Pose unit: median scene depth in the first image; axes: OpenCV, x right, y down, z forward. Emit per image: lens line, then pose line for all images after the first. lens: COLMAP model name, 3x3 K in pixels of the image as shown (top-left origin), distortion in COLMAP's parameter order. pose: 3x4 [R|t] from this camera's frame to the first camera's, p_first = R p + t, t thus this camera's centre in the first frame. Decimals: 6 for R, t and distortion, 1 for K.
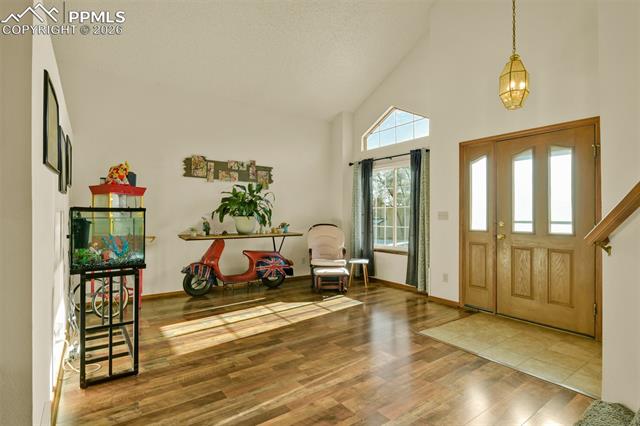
lens RADIAL K [[323.9, 0, 316.8], [0, 323.9, 207.6], [0, 0, 1]] dist [0.002770, 0.000607]
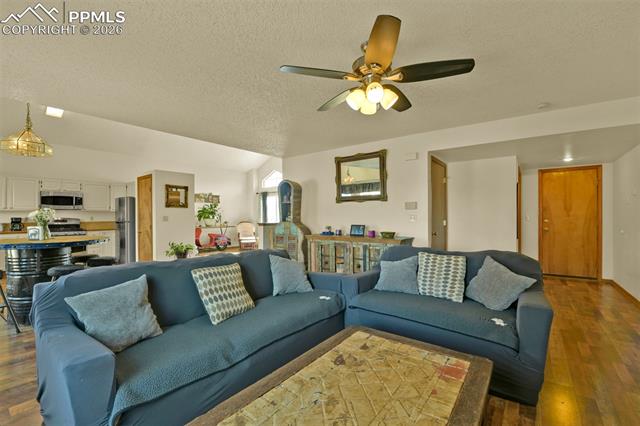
lens RADIAL K [[283.1, 0, 321.8], [0, 283.1, 215.7], [0, 0, 1]] dist [0.000968, 0.000090]
pose [[0.954313, -0.014827, 0.298442, -0.055110], [0.007452, 0.999638, 0.025836, -0.035239], [-0.298717, -0.022431, 0.954078, -1.046801]]
